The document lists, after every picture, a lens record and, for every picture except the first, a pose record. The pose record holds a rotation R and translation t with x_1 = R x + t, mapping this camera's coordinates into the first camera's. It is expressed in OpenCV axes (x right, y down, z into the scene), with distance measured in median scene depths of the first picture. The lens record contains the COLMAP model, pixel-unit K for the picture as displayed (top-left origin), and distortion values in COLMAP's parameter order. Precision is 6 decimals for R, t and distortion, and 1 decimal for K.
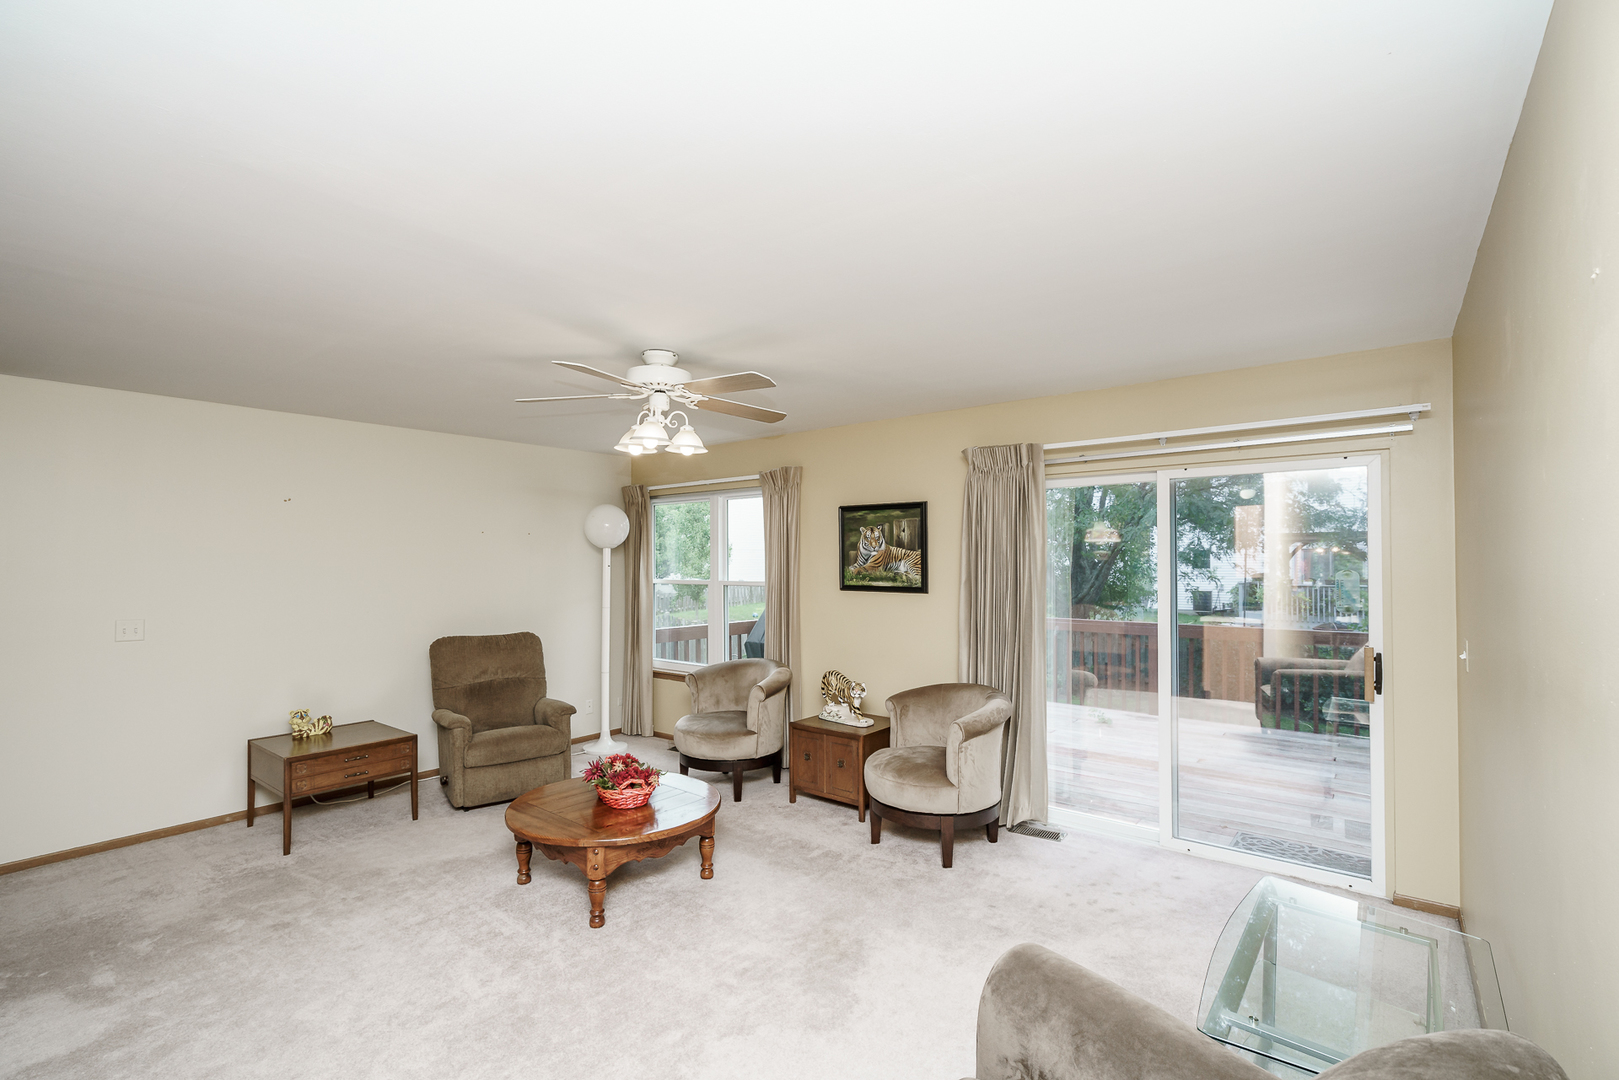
lens RADIAL K [[724.6, 0, 810.1], [0, 724.6, 568.1], [0, 0, 1]] dist [0.002226, 0.000255]
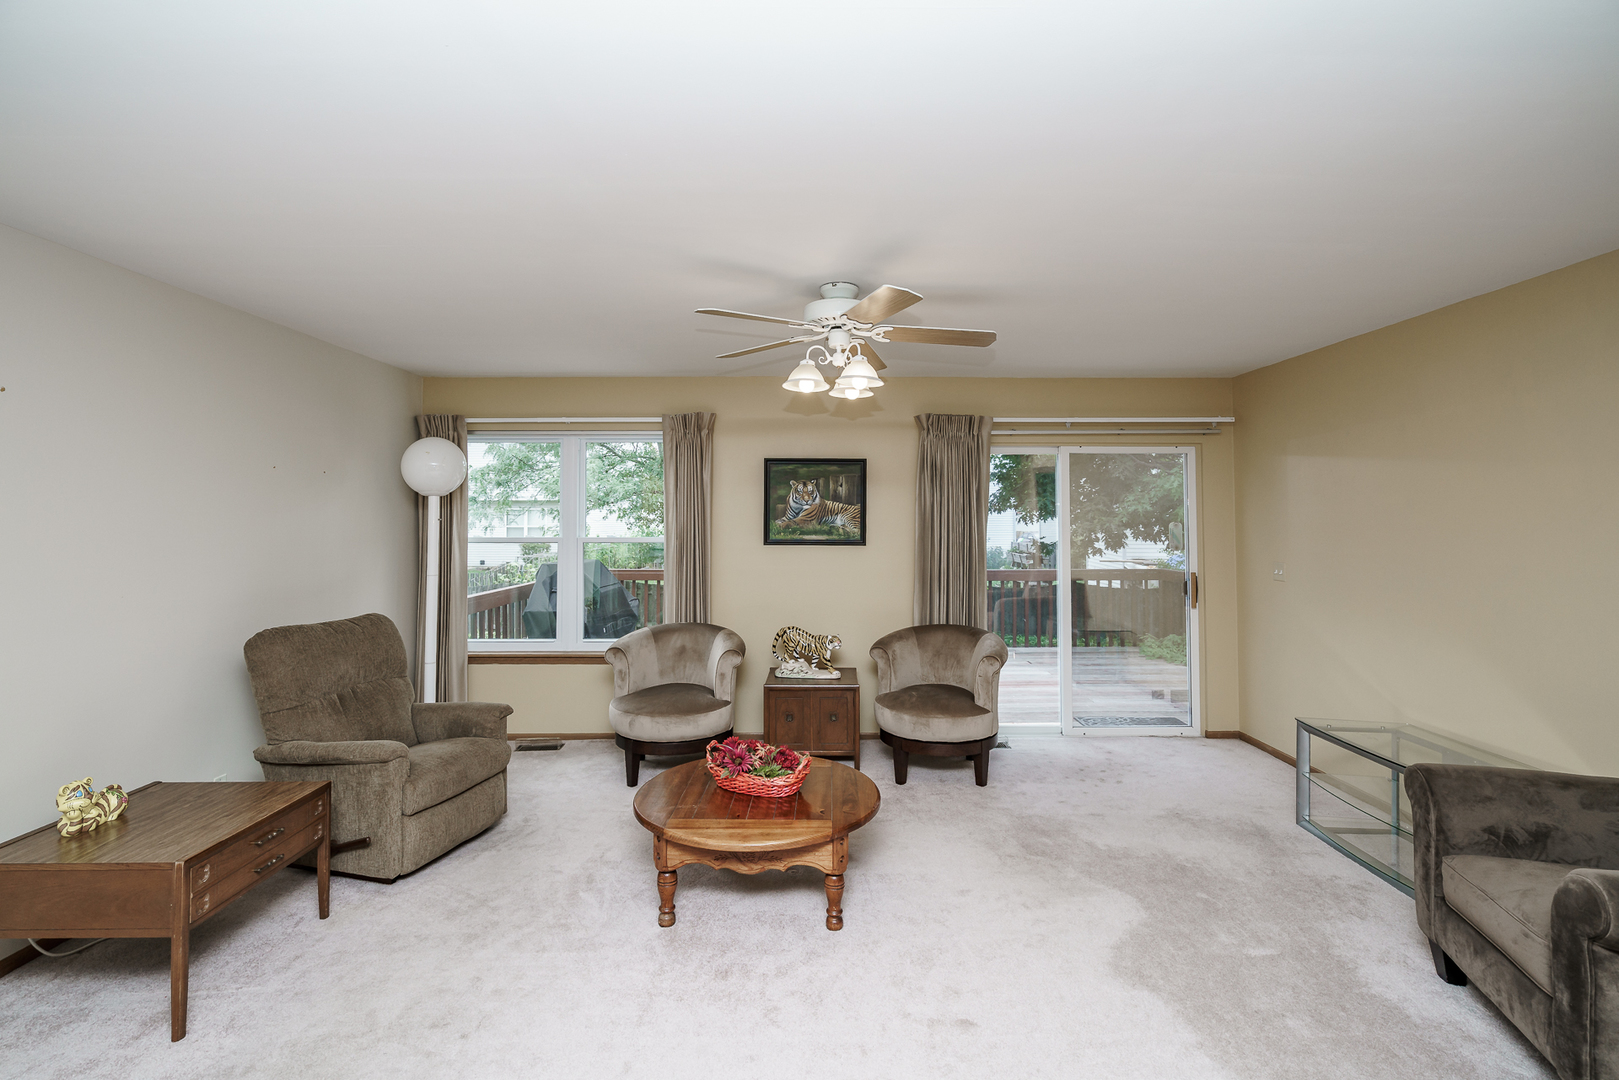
lens RADIAL K [[745.2, 0, 810.0], [0, 745.2, 508.8], [0, 0, 1]] dist [0.000765, 0.000146]
pose [[0.776480, 0.009278, 0.630074, -0.571983], [0.003664, 0.999808, -0.019238, 0.002020], [-0.630132, 0.017247, 0.776297, 0.194709]]
